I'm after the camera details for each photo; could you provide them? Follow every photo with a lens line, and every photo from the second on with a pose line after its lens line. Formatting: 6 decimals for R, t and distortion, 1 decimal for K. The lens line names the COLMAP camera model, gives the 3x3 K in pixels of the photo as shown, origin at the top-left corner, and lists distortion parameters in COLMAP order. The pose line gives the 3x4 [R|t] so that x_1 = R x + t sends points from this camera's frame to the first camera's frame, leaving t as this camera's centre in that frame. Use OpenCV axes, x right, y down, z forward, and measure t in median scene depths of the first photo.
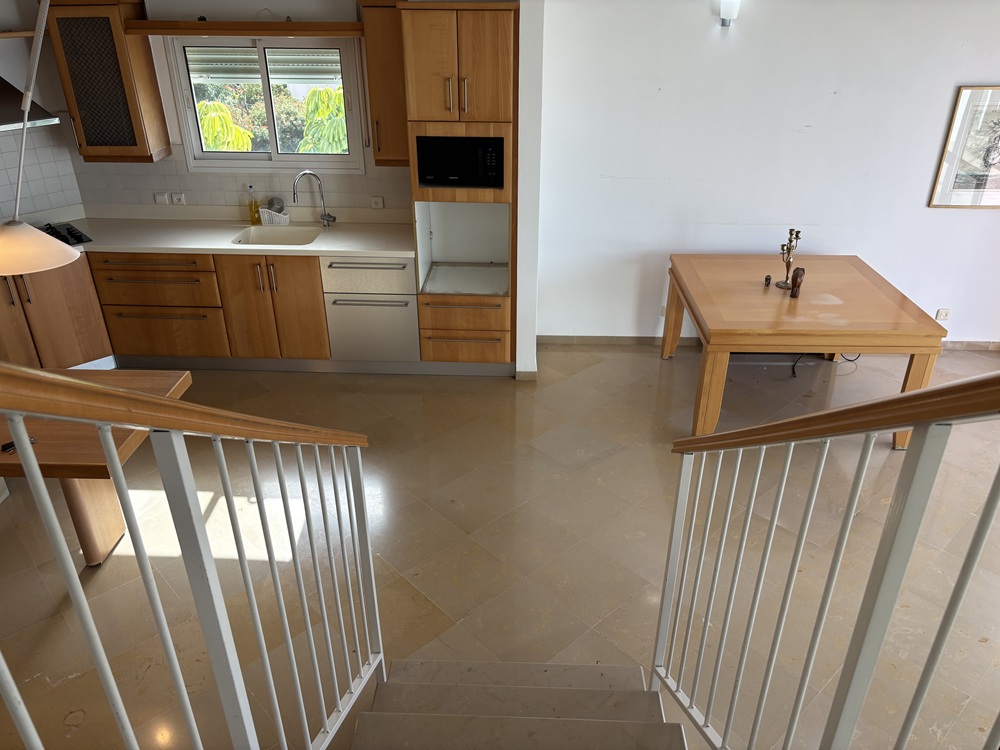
lens RADIAL K [[754.6, 0, 499.7], [0, 754.6, 379.3], [0, 0, 1]] dist [0.032307, -0.029474]
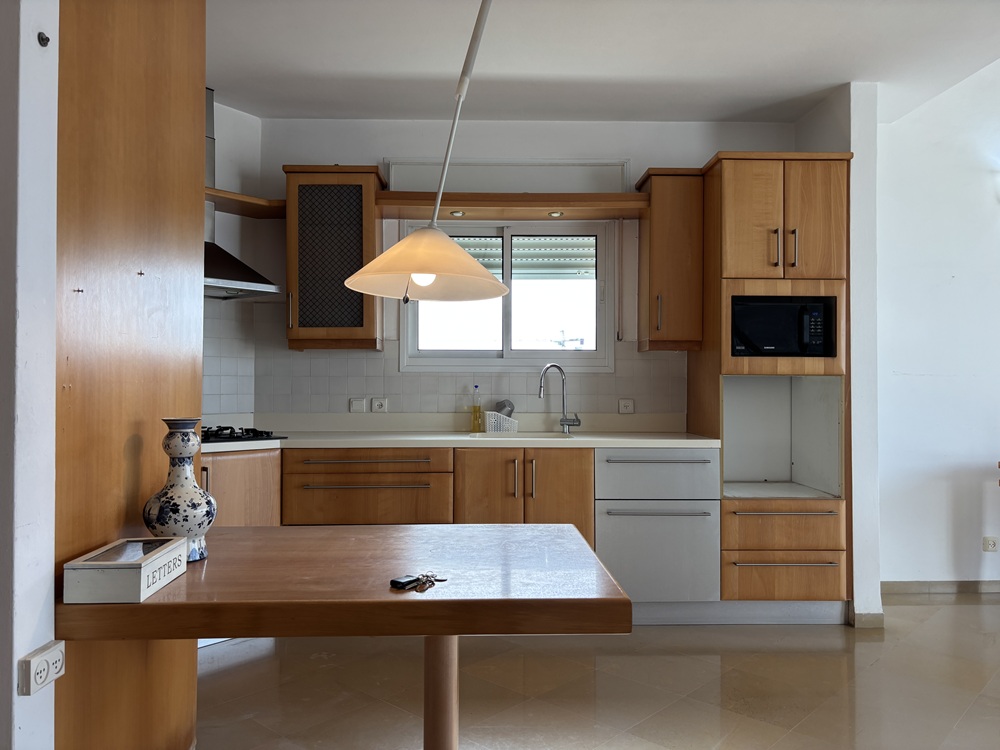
lens RADIAL K [[754.6, 0, 500.8], [0, 754.6, 377.0], [0, 0, 1]] dist [0.032307, -0.029474]
pose [[0.997619, 0.003516, 0.068879, -0.378577], [0.029628, 0.880001, -0.474047, 0.130075], [-0.062280, 0.474959, 0.877801, 0.295974]]
